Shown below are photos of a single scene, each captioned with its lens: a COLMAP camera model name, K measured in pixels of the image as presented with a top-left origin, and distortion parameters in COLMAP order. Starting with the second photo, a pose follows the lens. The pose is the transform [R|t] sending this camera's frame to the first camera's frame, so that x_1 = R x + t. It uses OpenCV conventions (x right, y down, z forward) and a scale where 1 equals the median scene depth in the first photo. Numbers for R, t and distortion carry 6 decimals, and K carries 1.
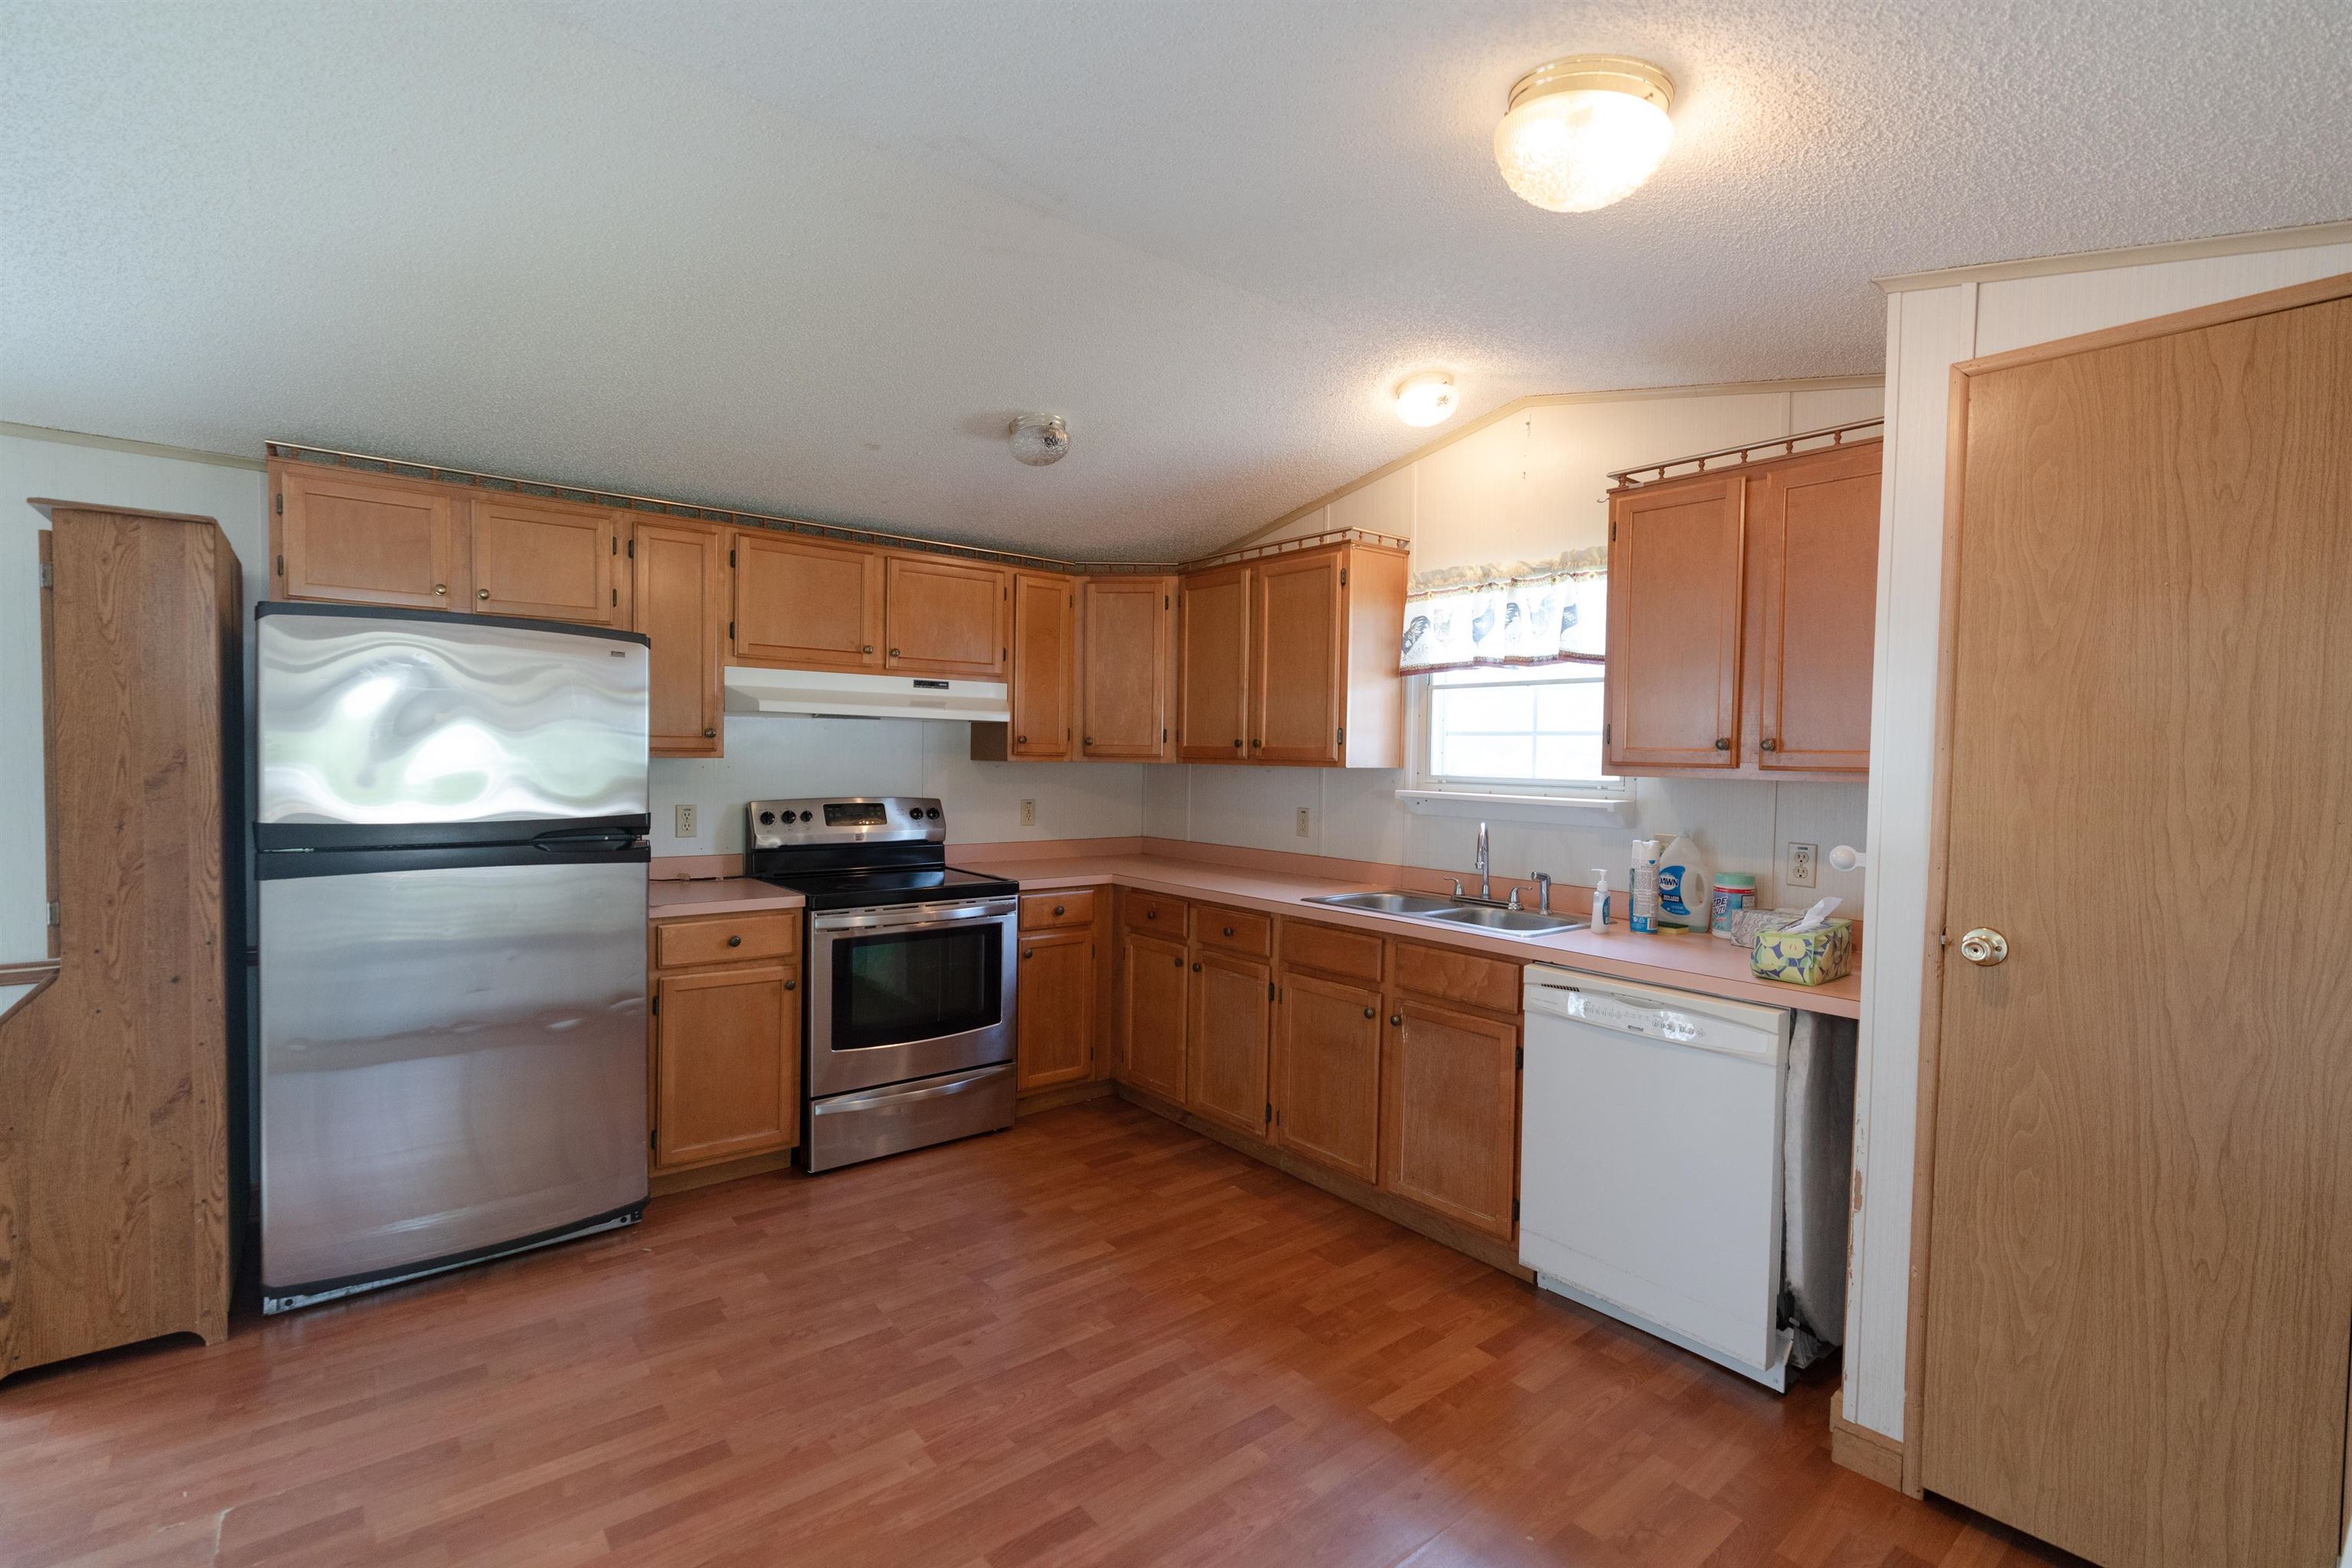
lens RADIAL K [[1086.7, 0, 1217.2], [0, 1086.7, 786.8], [0, 0, 1]] dist [-0.021272, 0.003765]
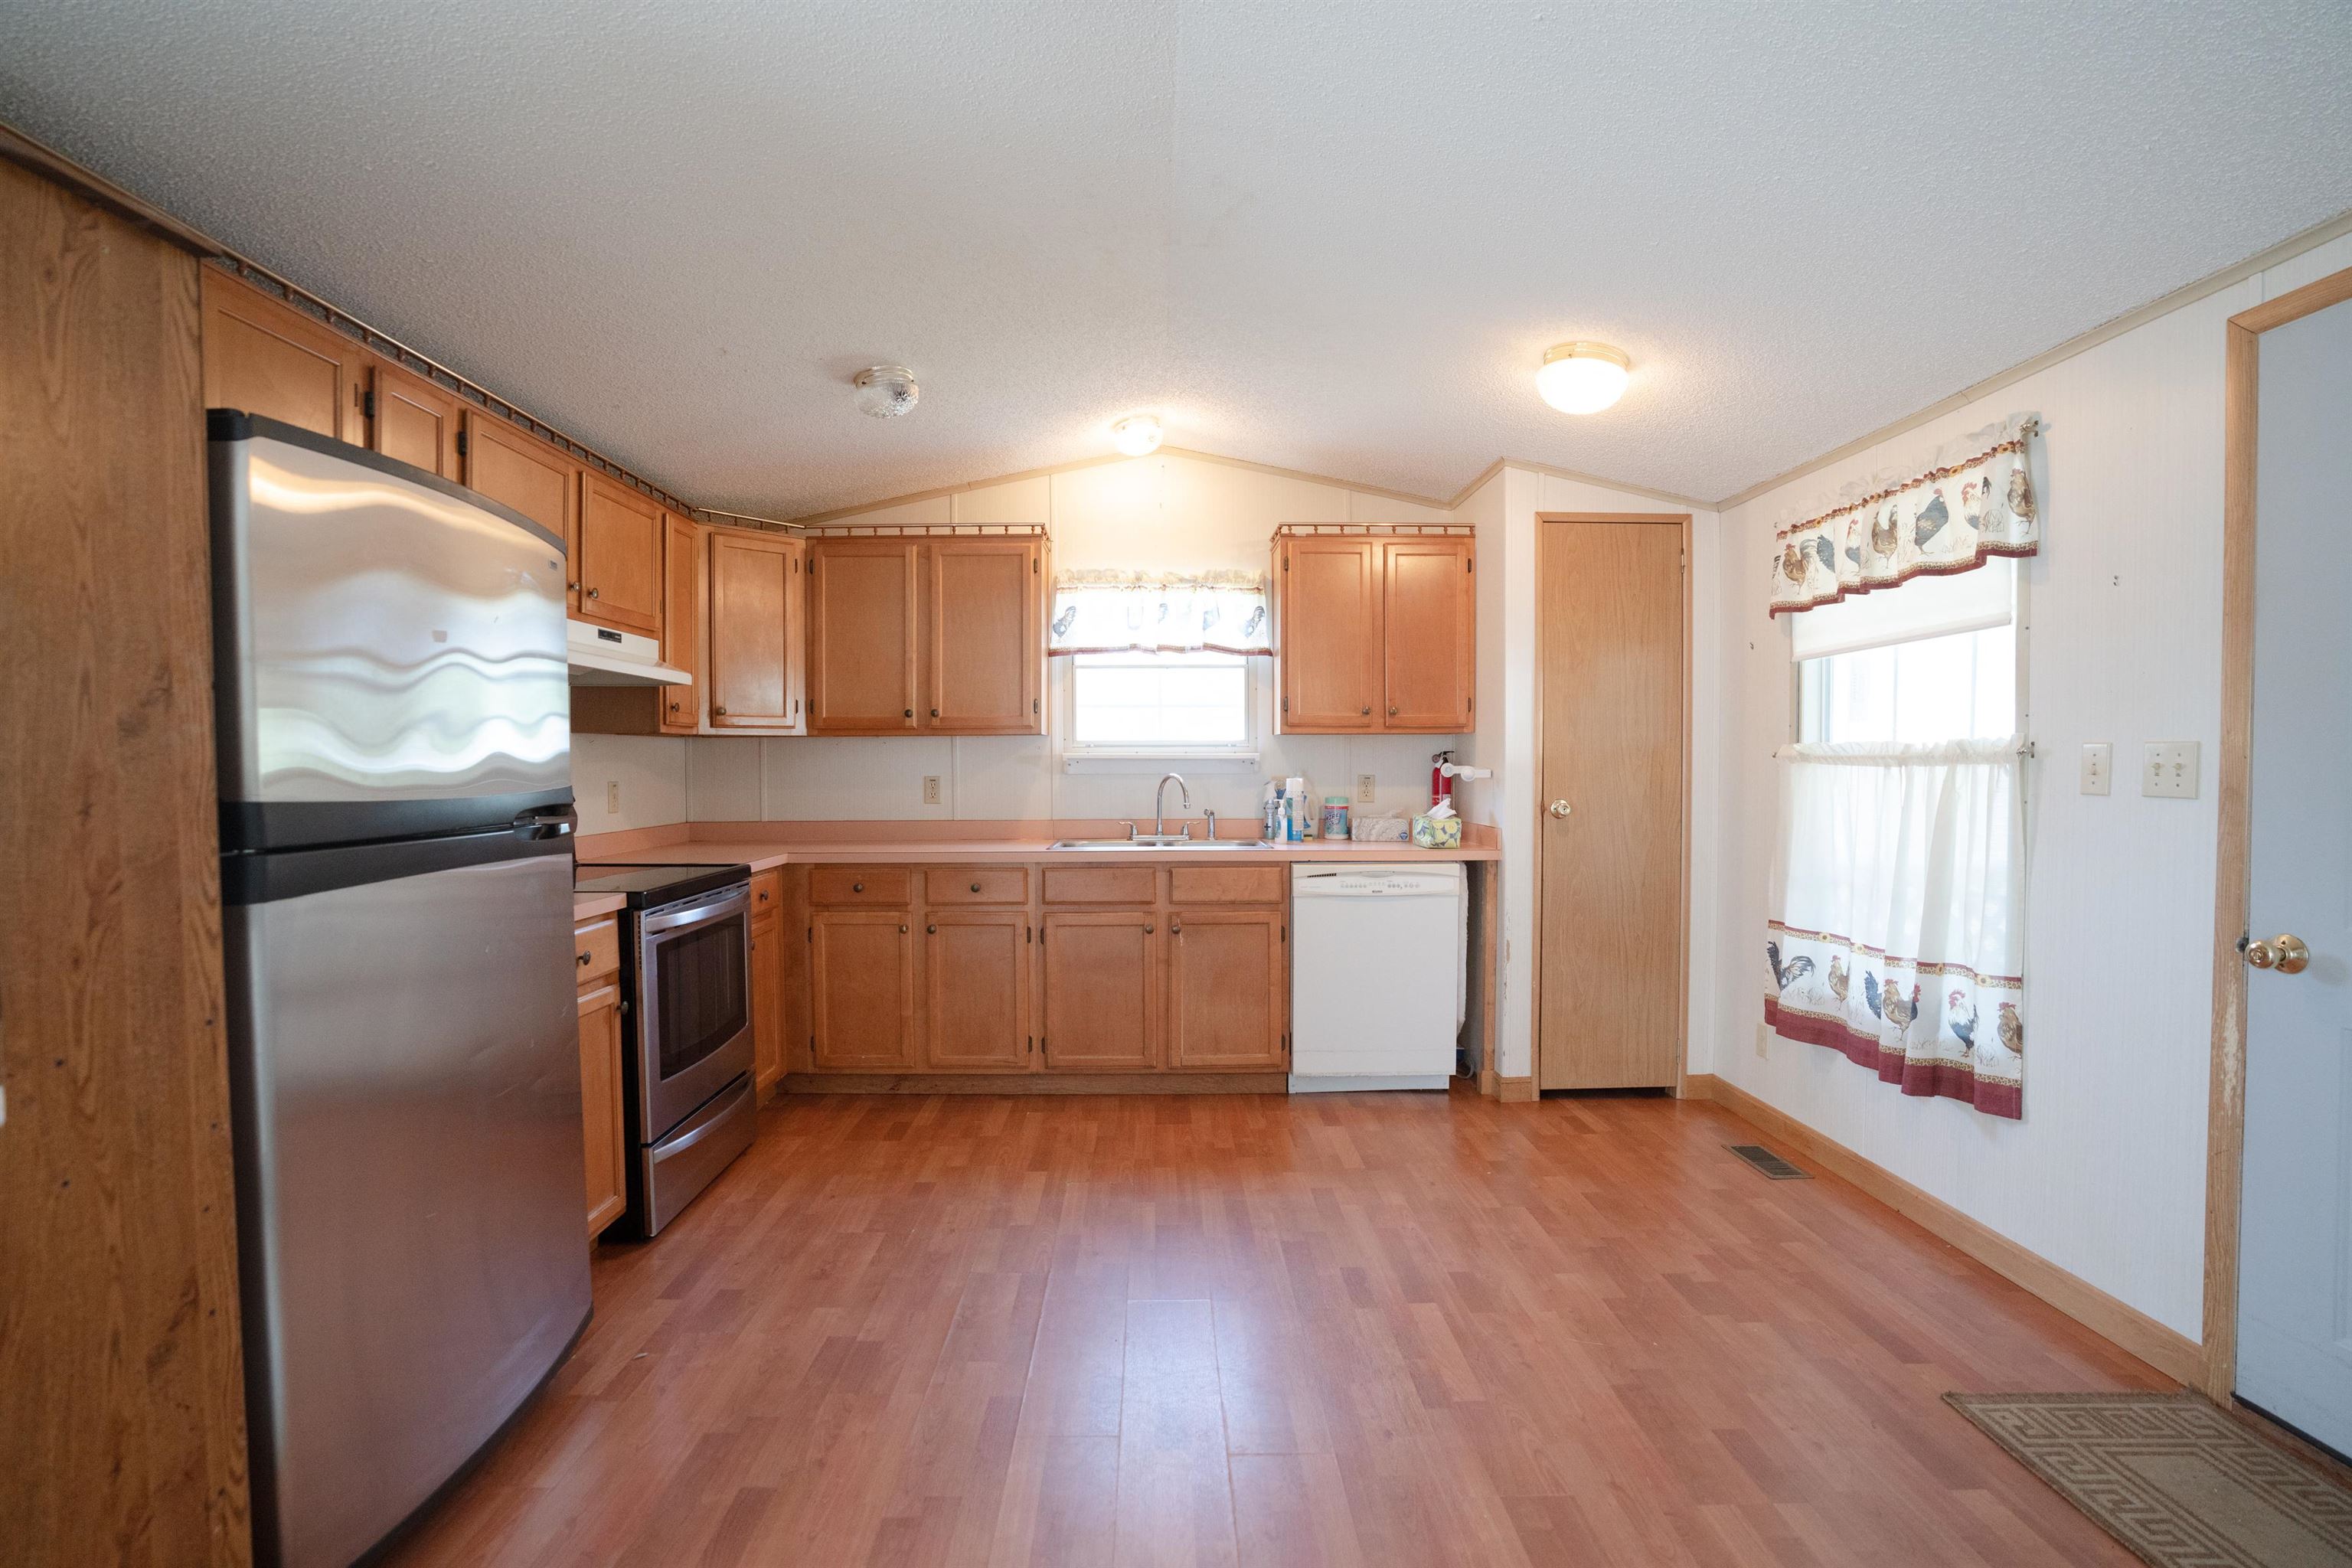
lens RADIAL K [[1086.7, 0, 1201.7], [0, 1086.7, 796.1], [0, 0, 1]] dist [-0.021272, 0.003765]
pose [[0.611857, -0.046878, 0.789578, -0.841186], [0.042052, 0.998758, 0.026711, 0.029892], [-0.789850, 0.016860, 0.613069, 0.208024]]
